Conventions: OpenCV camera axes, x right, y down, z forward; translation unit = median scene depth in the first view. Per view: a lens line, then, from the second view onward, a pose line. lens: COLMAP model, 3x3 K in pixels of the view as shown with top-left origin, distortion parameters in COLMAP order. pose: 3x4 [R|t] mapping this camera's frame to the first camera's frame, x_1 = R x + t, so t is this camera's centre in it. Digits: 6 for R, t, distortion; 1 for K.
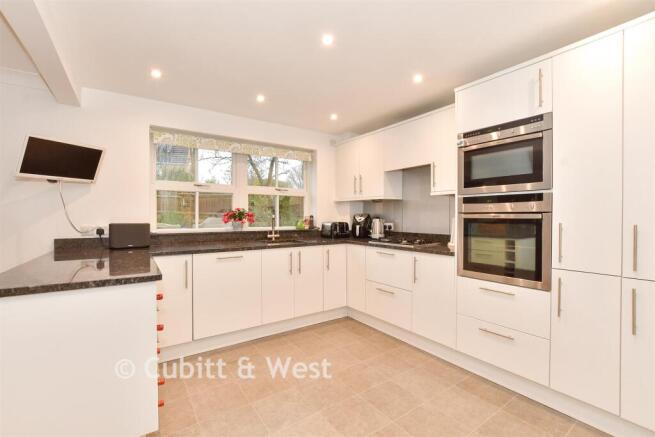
lens RADIAL K [[289.4, 0, 327.5], [0, 289.4, 218.5], [0, 0, 1]] dist [-0.000476, -0.000057]
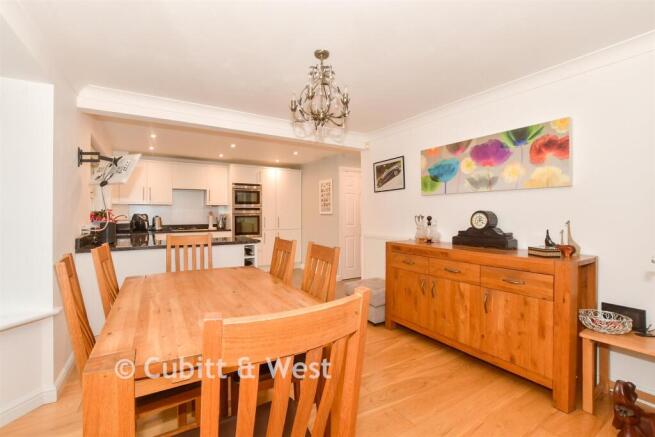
lens RADIAL K [[289.4, 0, 327.5], [0, 289.4, 218.5], [0, 0, 1]] dist [-0.000476, -0.000057]
pose [[0.380519, -0.009940, 0.924720, -1.897923], [-0.000623, 0.999939, 0.011005, -0.002245], [-0.924773, -0.004764, 0.380490, -0.915388]]
